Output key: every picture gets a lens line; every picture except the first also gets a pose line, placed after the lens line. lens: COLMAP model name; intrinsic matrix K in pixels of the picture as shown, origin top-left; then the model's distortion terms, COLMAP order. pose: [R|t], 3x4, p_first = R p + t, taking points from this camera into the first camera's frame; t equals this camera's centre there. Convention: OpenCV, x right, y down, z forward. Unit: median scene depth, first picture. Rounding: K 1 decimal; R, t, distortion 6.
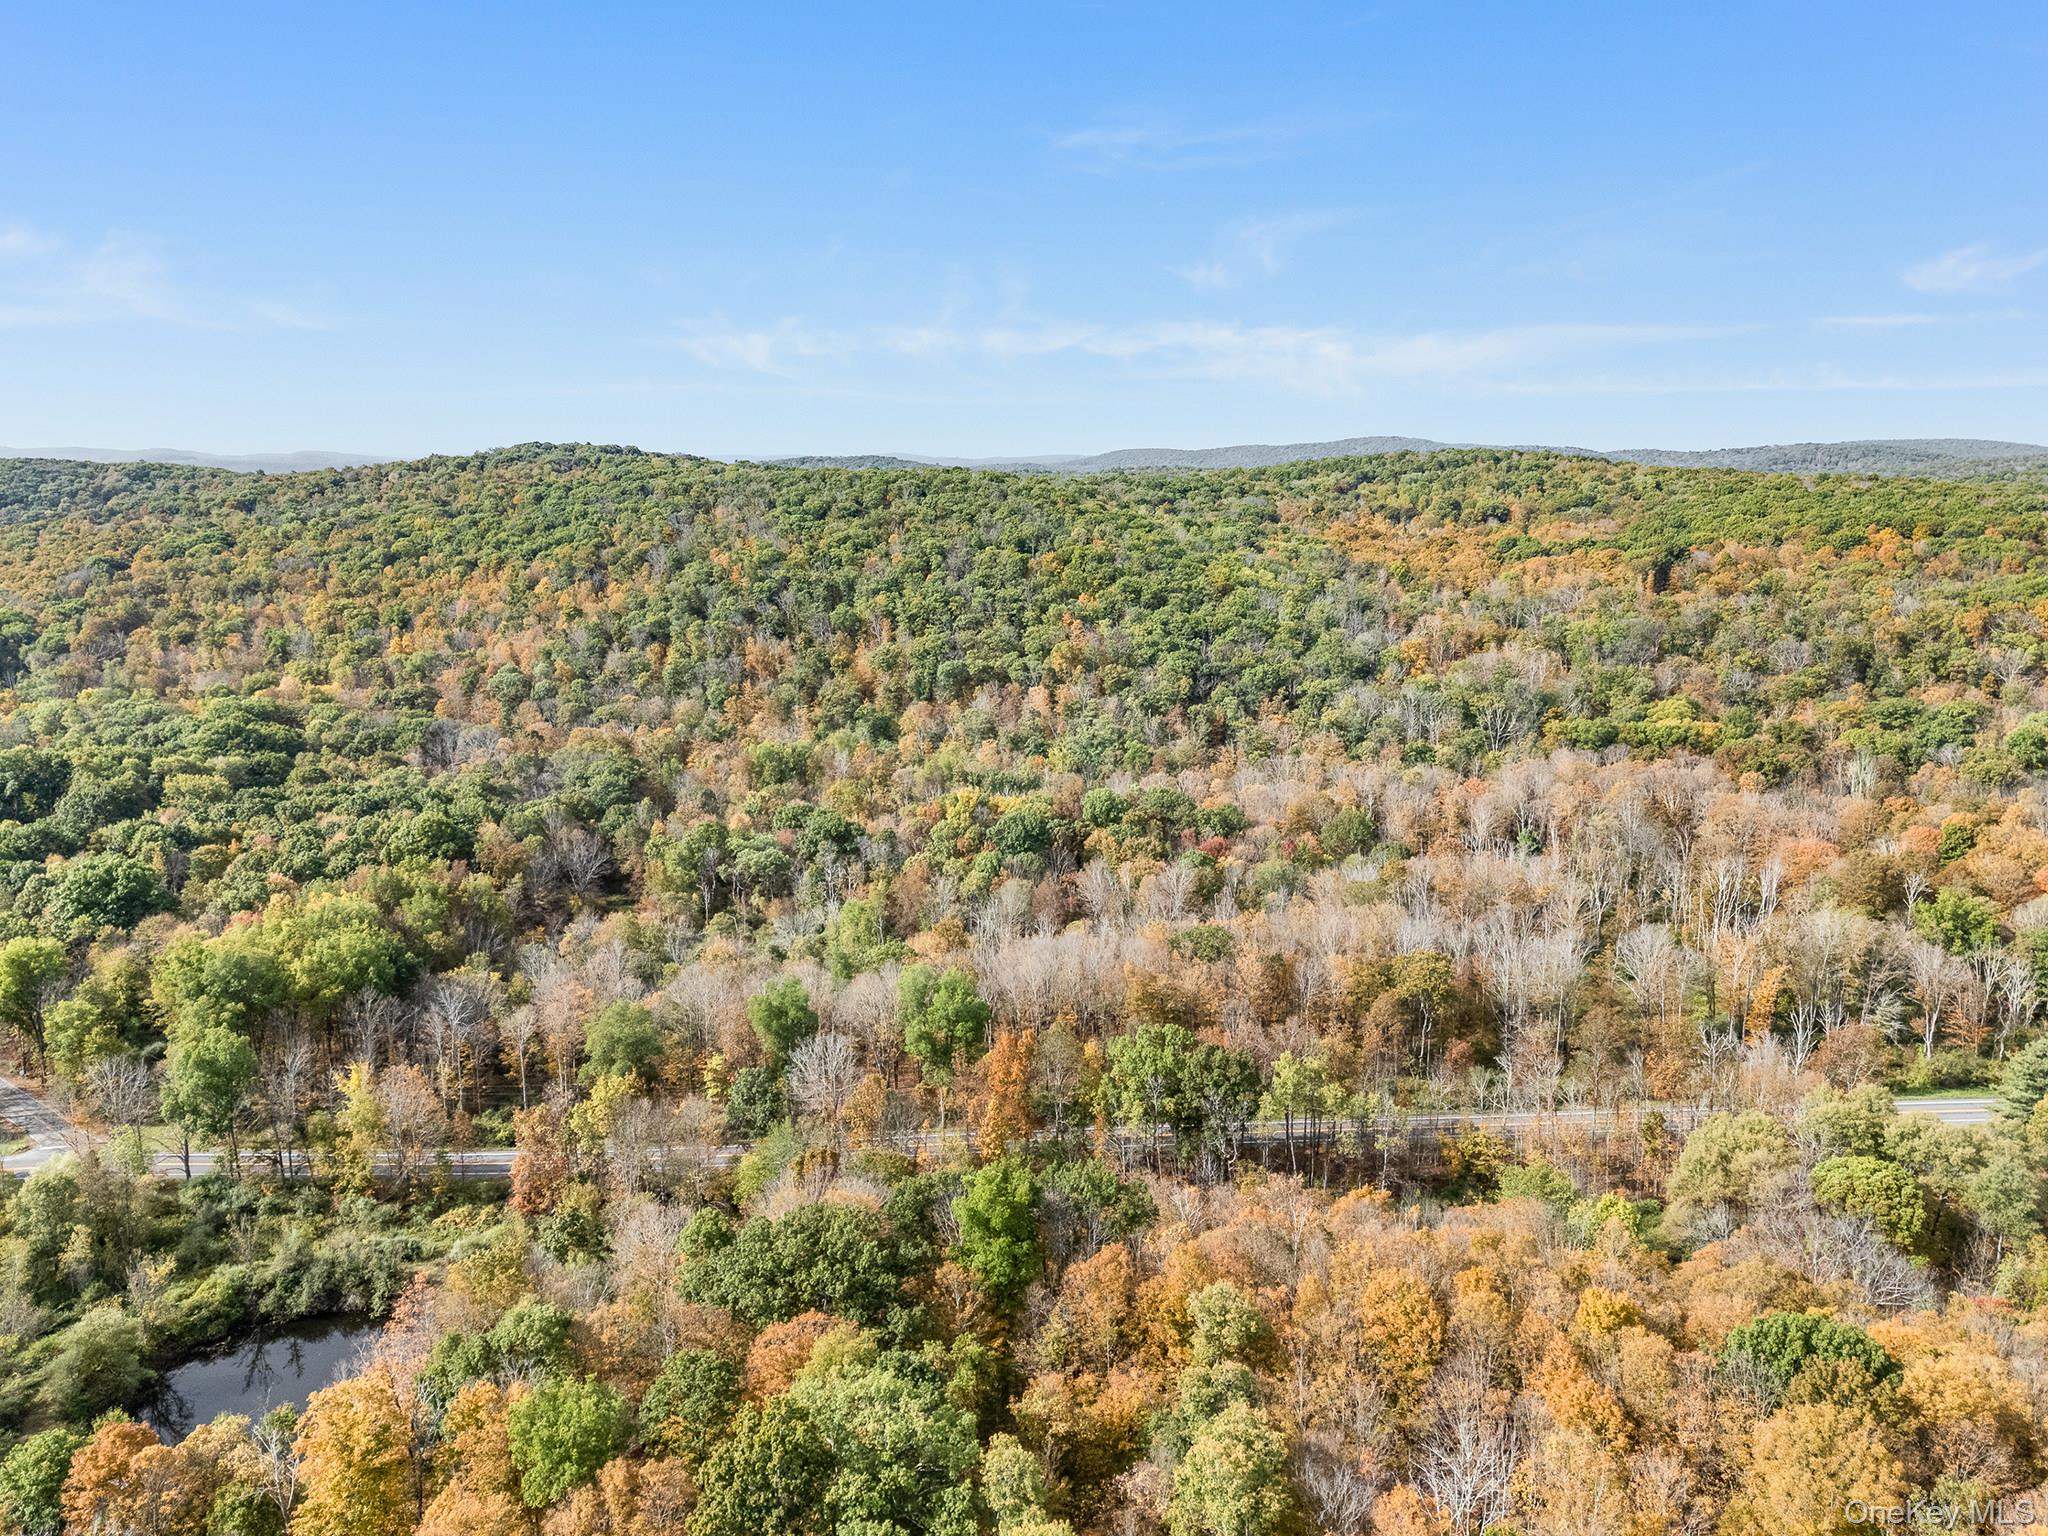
lens RADIAL K [[1495.1, 0, 1032.4], [0, 1495.1, 763.6], [0, 0, 1]] dist [0.065155, -0.053304]
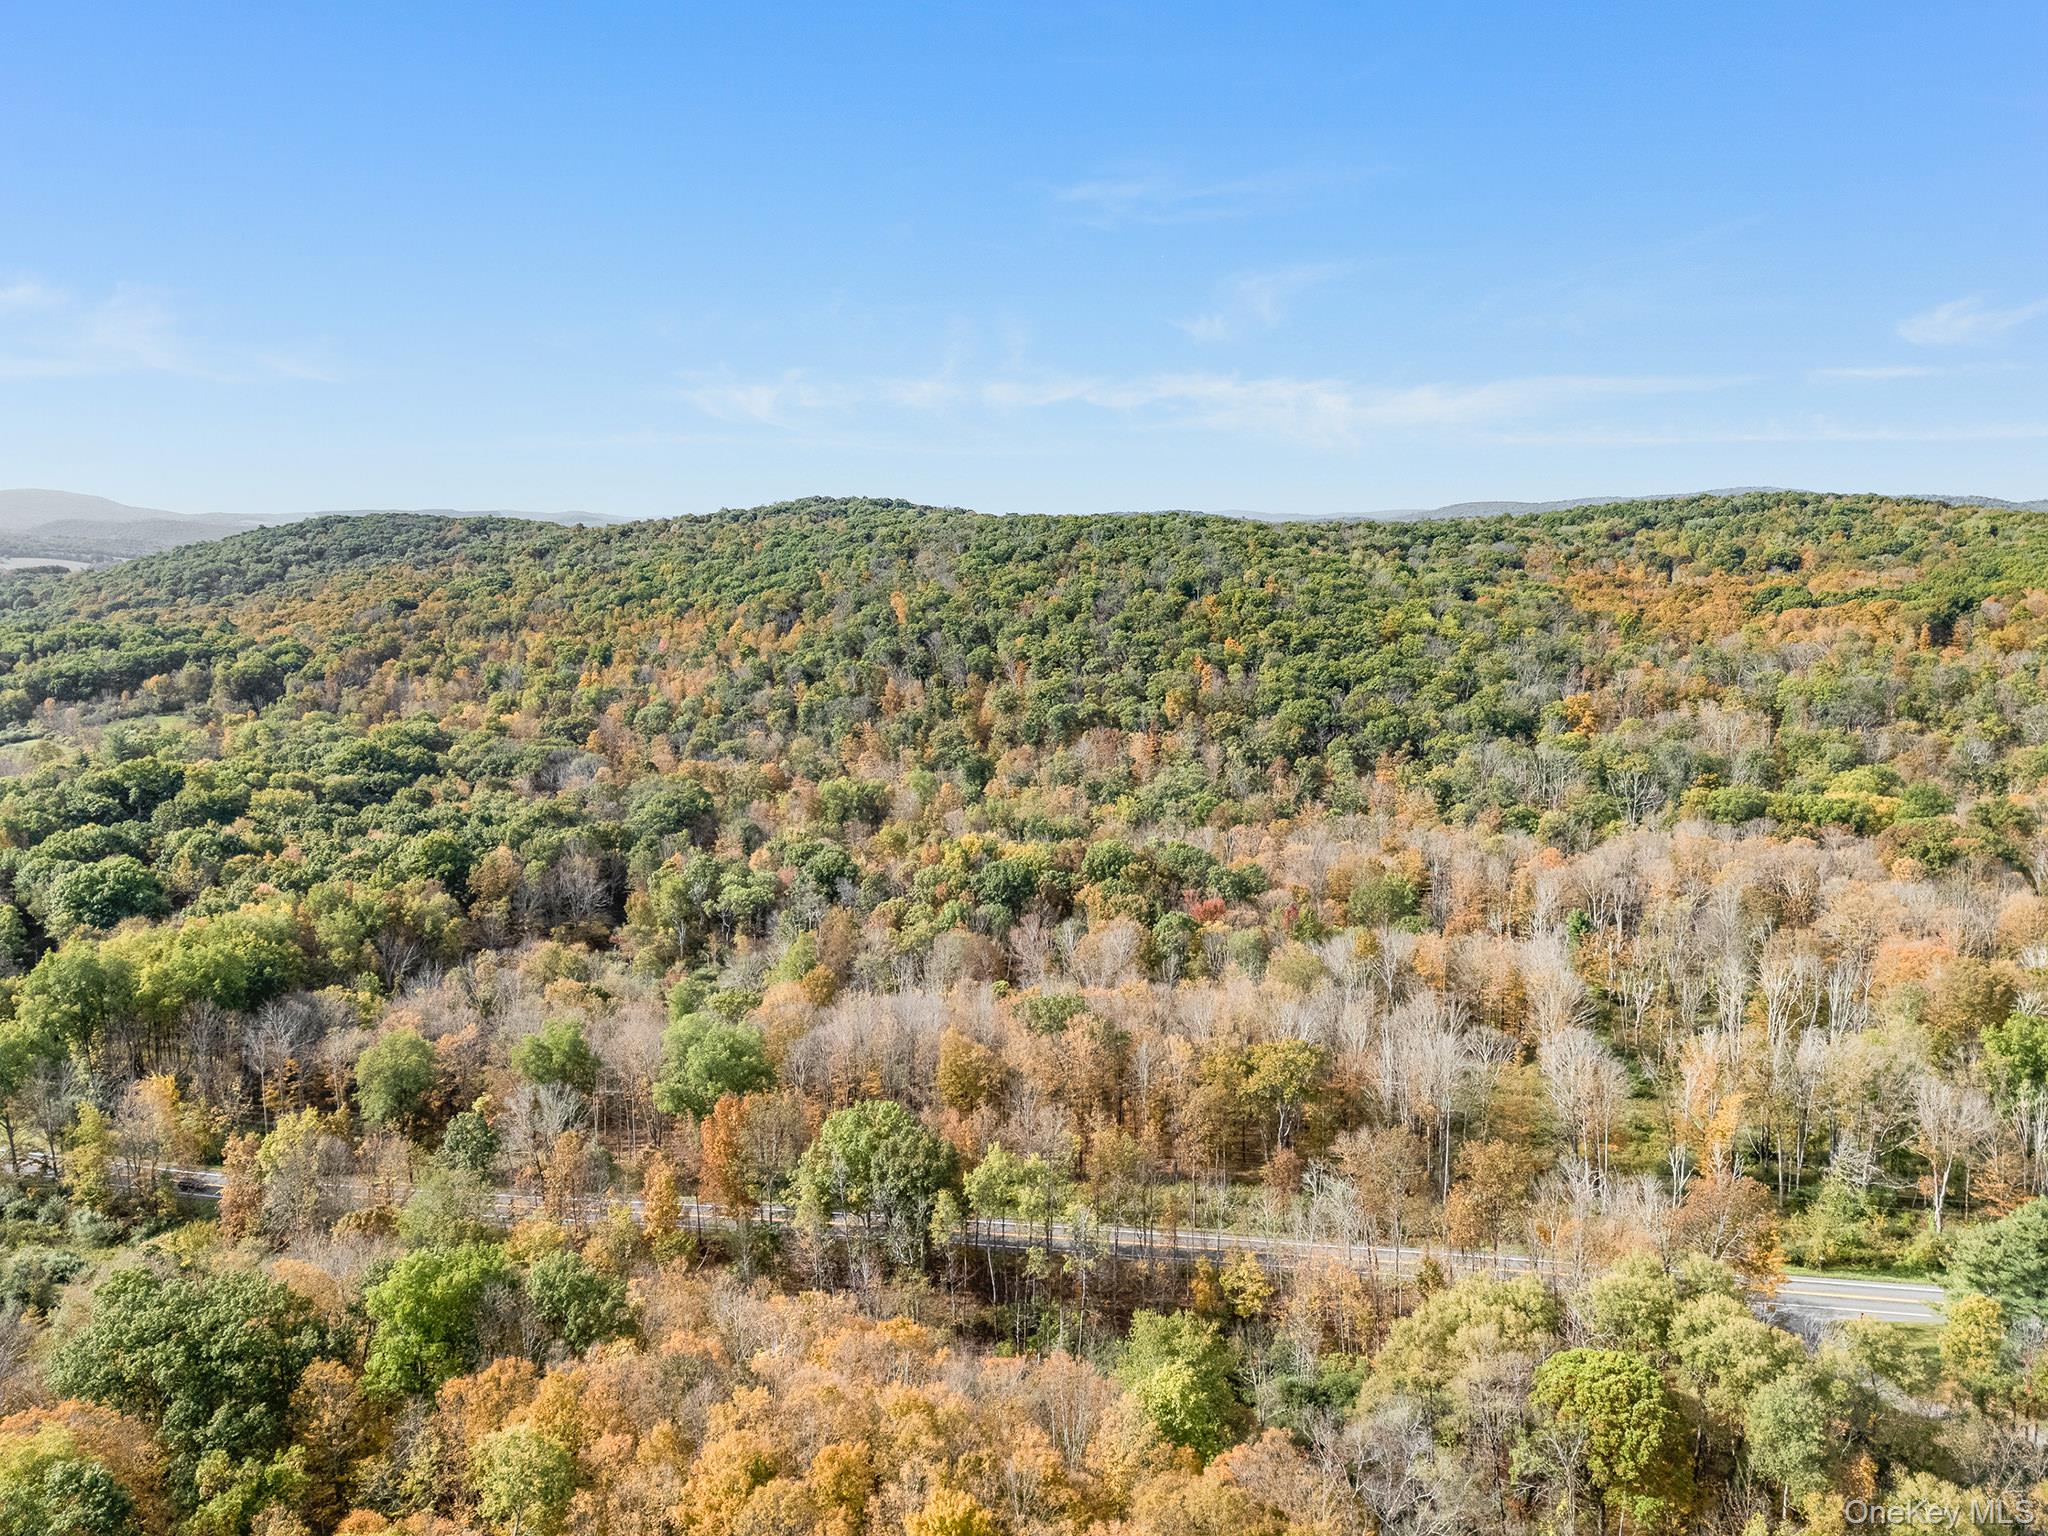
lens RADIAL K [[1495.1, 0, 1032.4], [0, 1495.1, 763.6], [0, 0, 1]] dist [0.065155, -0.053304]
pose [[0.974068, 0.033889, -0.223703, 0.123904], [-0.042214, 0.998579, -0.032537, 0.001139], [0.222282, 0.041137, 0.974114, 0.055505]]
